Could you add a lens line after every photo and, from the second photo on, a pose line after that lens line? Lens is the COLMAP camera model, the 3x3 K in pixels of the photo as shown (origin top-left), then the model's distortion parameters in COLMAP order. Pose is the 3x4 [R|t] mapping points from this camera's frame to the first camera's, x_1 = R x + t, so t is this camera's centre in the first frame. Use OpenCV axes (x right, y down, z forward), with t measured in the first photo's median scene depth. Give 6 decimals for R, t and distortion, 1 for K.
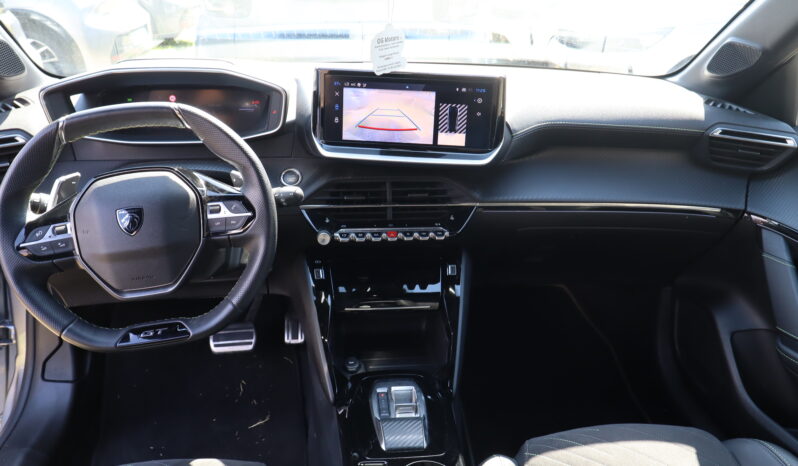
lens RADIAL K [[622.8, 0, 416.4], [0, 622.8, 240.2], [0, 0, 1]] dist [-0.001937, -0.002017]
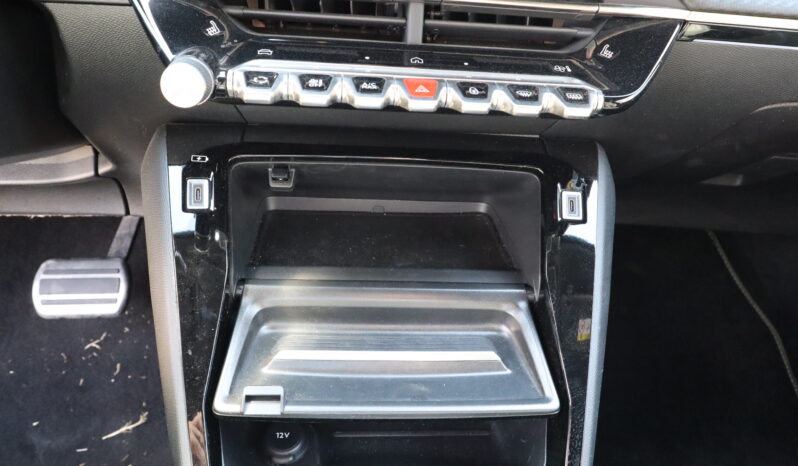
lens RADIAL K [[635.7, 0, 399.0], [0, 635.7, 233.0], [0, 0, 1]] dist [-0.001747, 0.001272]
pose [[0.997573, 0.068587, -0.011979, -0.041020], [-0.065489, 0.982731, 0.173061, 0.006439], [0.023642, -0.171856, 0.984838, 0.675469]]
